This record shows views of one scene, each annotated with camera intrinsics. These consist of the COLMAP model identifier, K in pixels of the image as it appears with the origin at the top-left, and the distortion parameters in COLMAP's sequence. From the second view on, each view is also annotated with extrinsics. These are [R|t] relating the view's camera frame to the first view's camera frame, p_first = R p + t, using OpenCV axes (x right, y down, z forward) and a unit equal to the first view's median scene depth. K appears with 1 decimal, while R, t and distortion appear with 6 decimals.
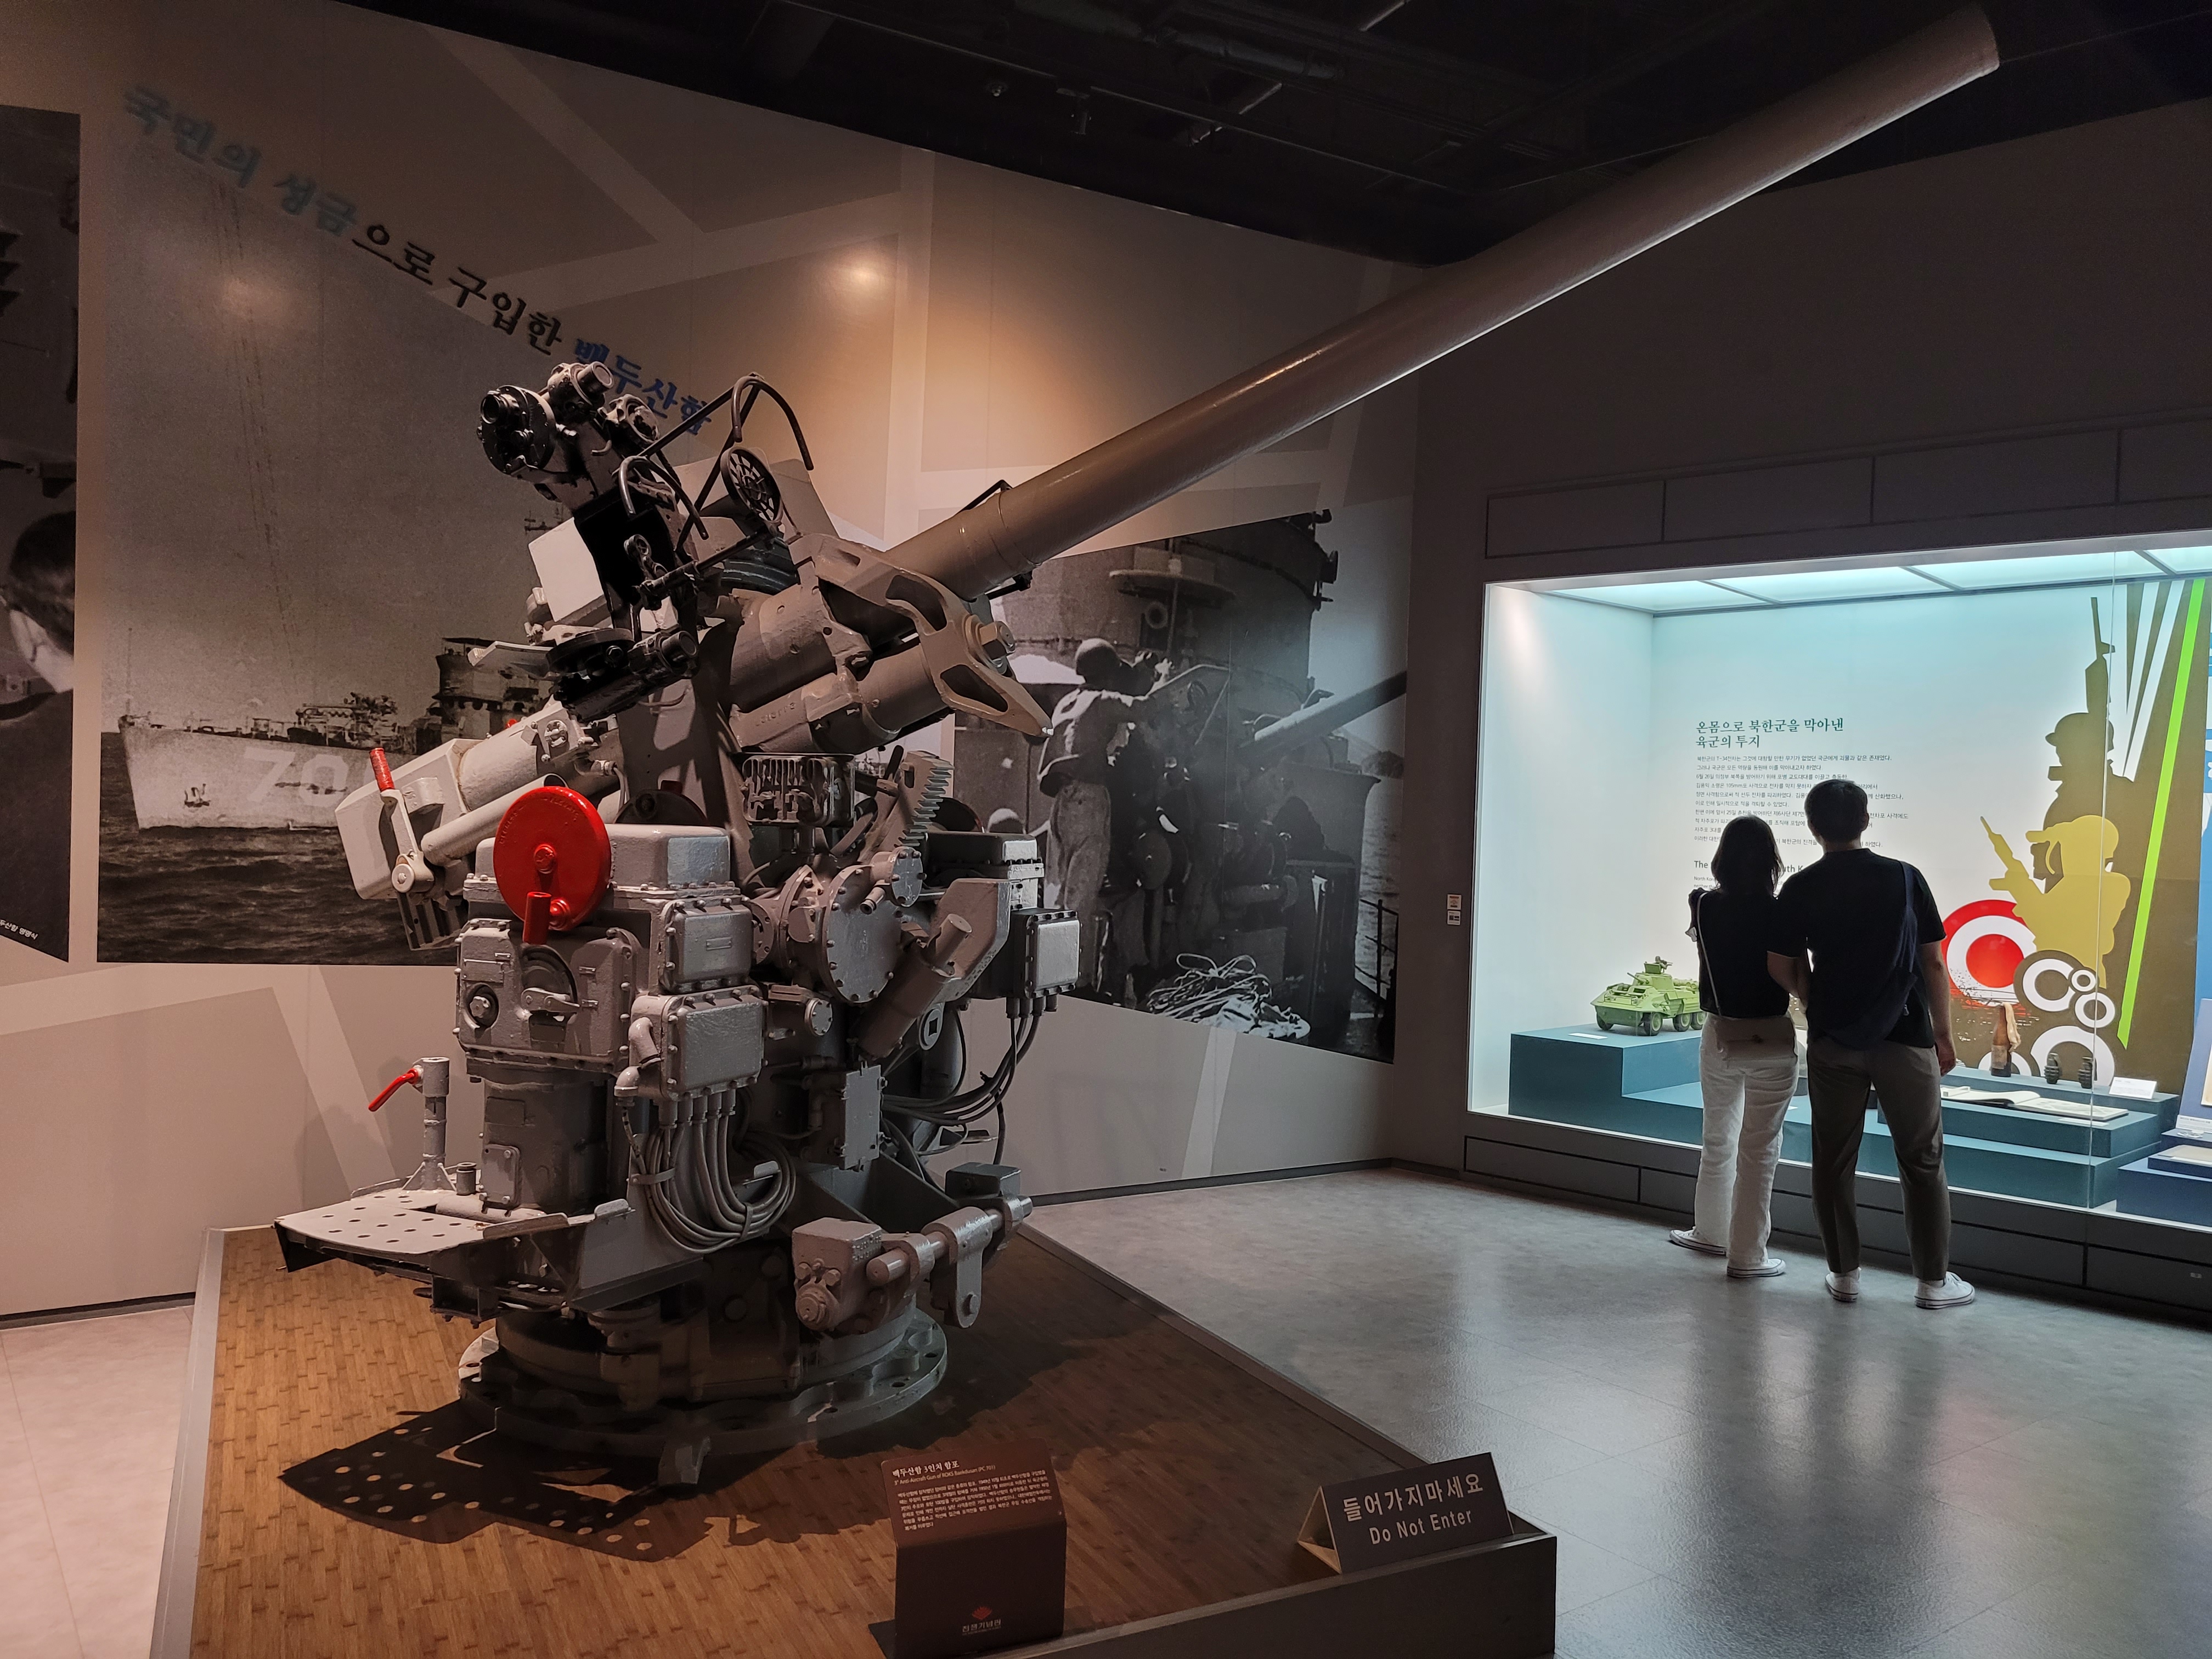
lens RADIAL K [[1698.1, 0, 1105.6], [0, 1698.1, 828.7], [0, 0, 1]] dist [0.038453, -0.000688]
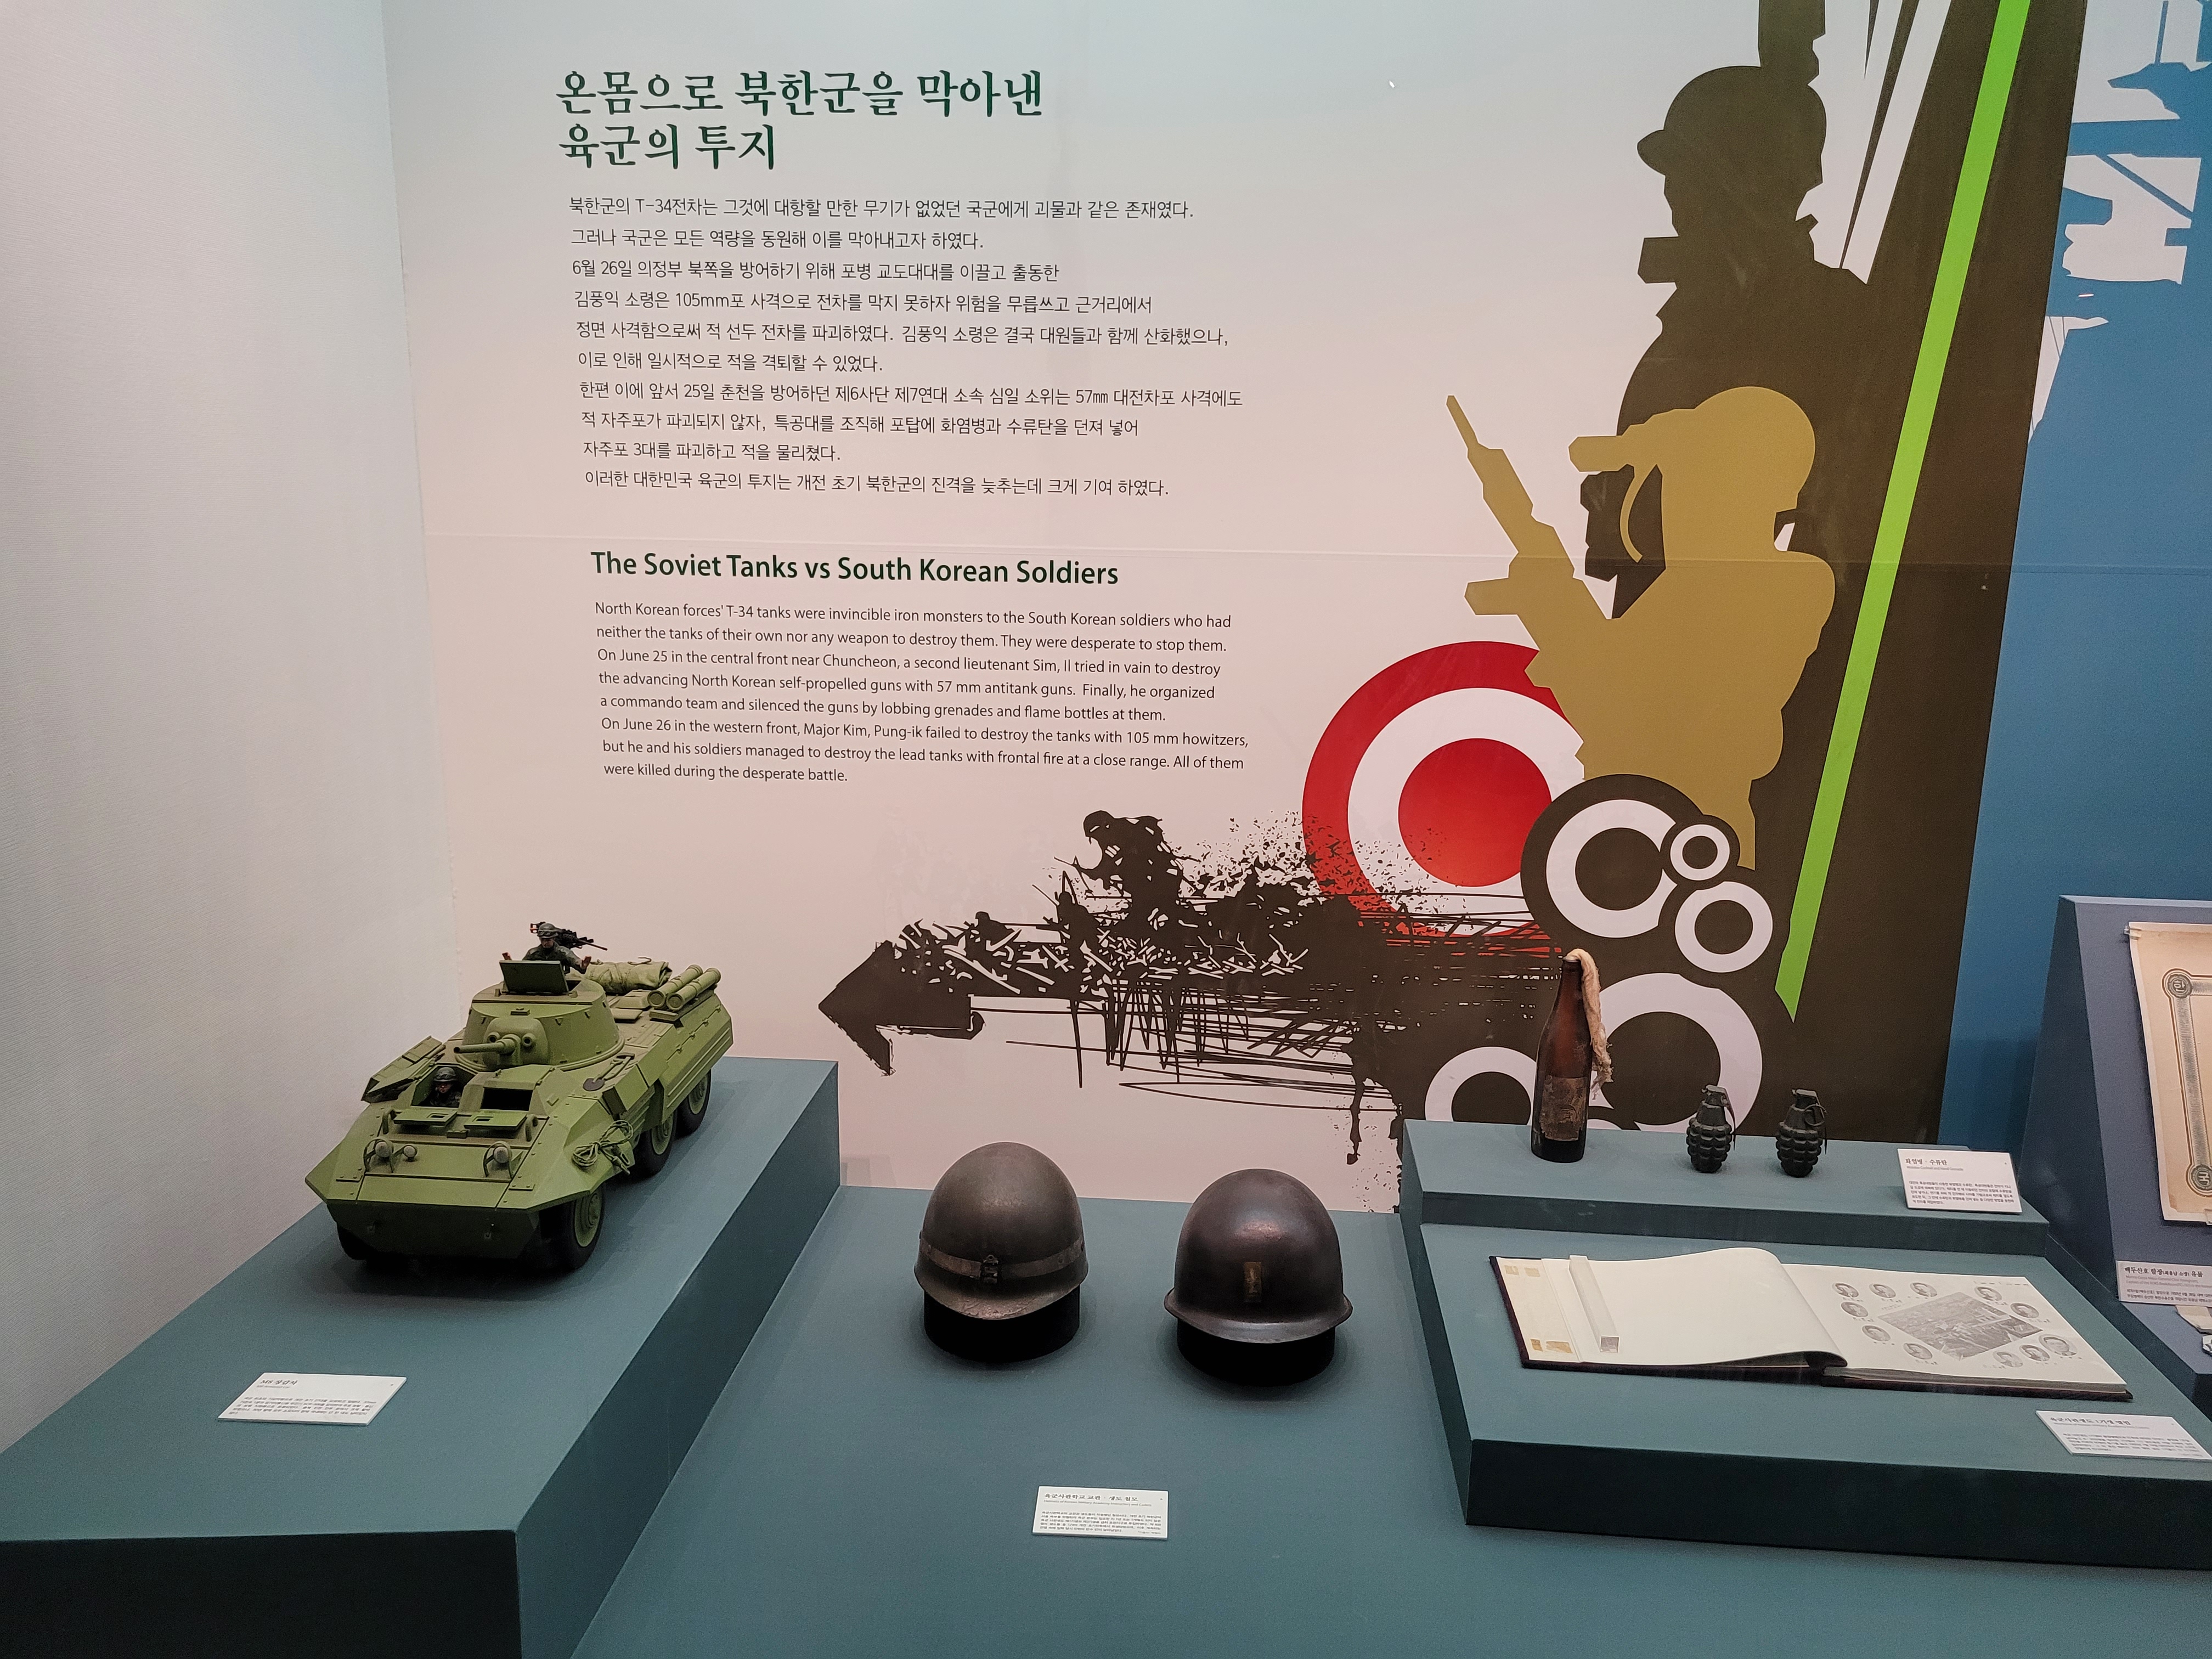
lens RADIAL K [[1698.1, 0, 1102.0], [0, 1698.1, 830.8], [0, 0, 1]] dist [0.038453, -0.000688]
pose [[0.738549, -0.161259, 0.654631, 0.227673], [0.015684, 0.974821, 0.222438, 0.000624], [-0.674018, -0.154014, 0.722482, 0.794451]]
